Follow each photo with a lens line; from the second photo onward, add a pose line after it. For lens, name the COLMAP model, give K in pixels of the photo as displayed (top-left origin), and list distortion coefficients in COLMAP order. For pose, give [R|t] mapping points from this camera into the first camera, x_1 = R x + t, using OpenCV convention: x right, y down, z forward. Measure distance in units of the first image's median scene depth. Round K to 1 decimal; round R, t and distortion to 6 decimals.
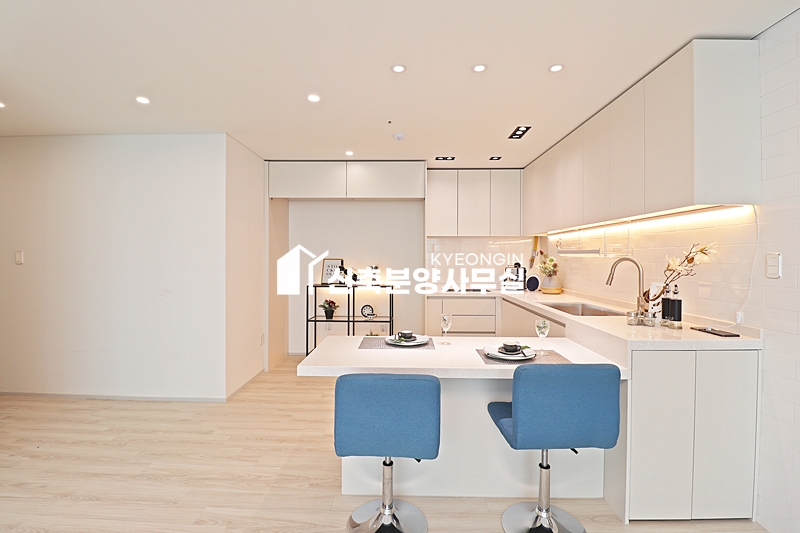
lens RADIAL K [[370.4, 0, 400.9], [0, 370.4, 259.1], [0, 0, 1]] dist [-0.004224, -0.011024]
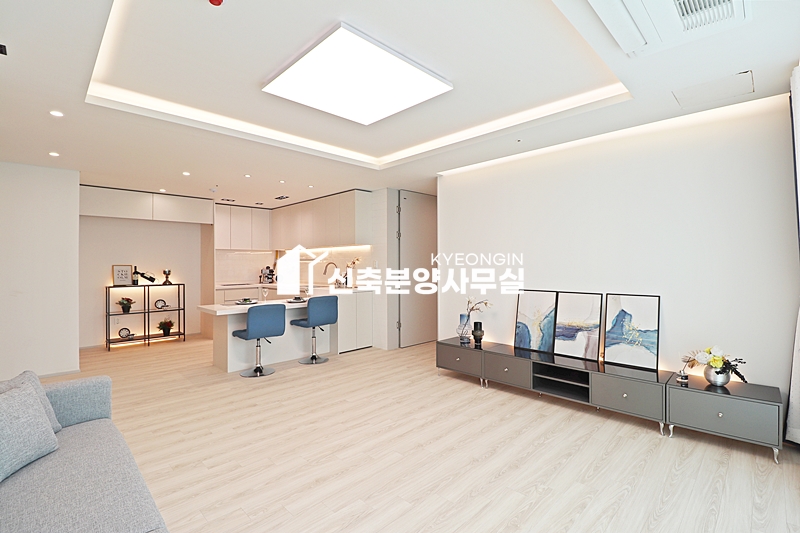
lens RADIAL K [[370.4, 0, 400.6], [0, 370.4, 265.5], [0, 0, 1]] dist [-0.004224, -0.011024]
pose [[0.694556, -0.009996, 0.719369, -0.506932], [0.011916, 0.999926, 0.002389, 0.010433], [-0.719340, 0.006912, 0.694624, -0.618197]]
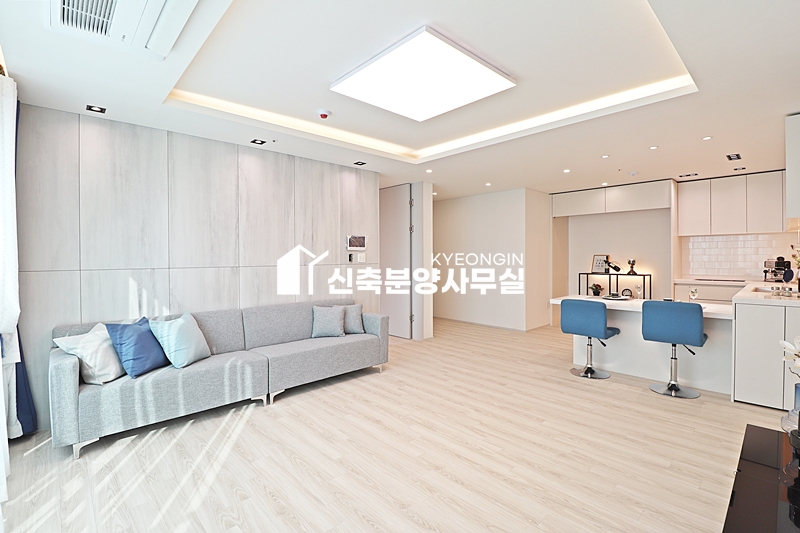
lens RADIAL K [[370.4, 0, 396.3], [0, 370.4, 262.6], [0, 0, 1]] dist [-0.004224, -0.011024]
pose [[0.693286, 0.005135, -0.720644, 0.338707], [0.003257, 0.999942, 0.010259, 0.013172], [0.720655, -0.009459, 0.693229, -0.618020]]
